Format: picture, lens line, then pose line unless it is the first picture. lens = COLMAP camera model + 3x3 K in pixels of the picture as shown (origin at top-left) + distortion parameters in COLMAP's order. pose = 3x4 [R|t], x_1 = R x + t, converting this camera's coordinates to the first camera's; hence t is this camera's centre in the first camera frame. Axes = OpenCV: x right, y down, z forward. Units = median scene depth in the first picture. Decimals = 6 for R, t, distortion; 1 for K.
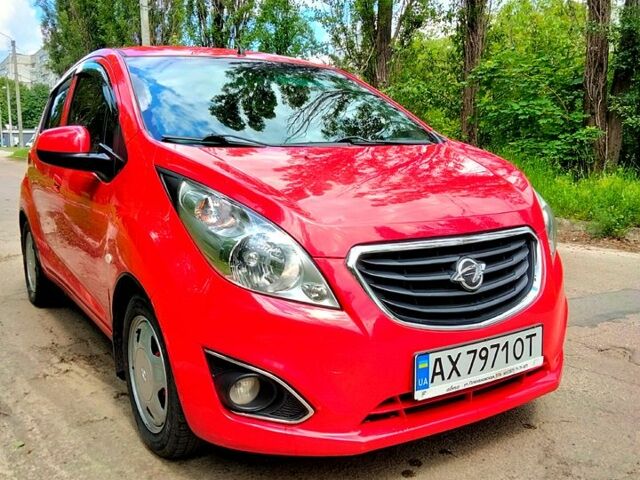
lens RADIAL K [[477.8, 0, 320.0], [0, 477.8, 240.0], [0, 0, 1]] dist [0.077256, -0.001735]
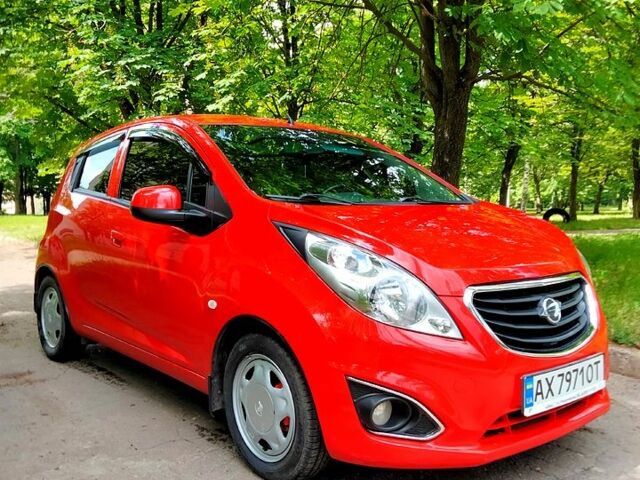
lens RADIAL K [[477.8, 0, 320.0], [0, 477.8, 240.0], [0, 0, 1]] dist [0.077256, -0.001735]
pose [[0.994176, 0.000460, 0.107772, -0.417892], [0.011445, 0.993885, -0.109826, 0.022062], [-0.107163, 0.110420, 0.988091, -0.185761]]
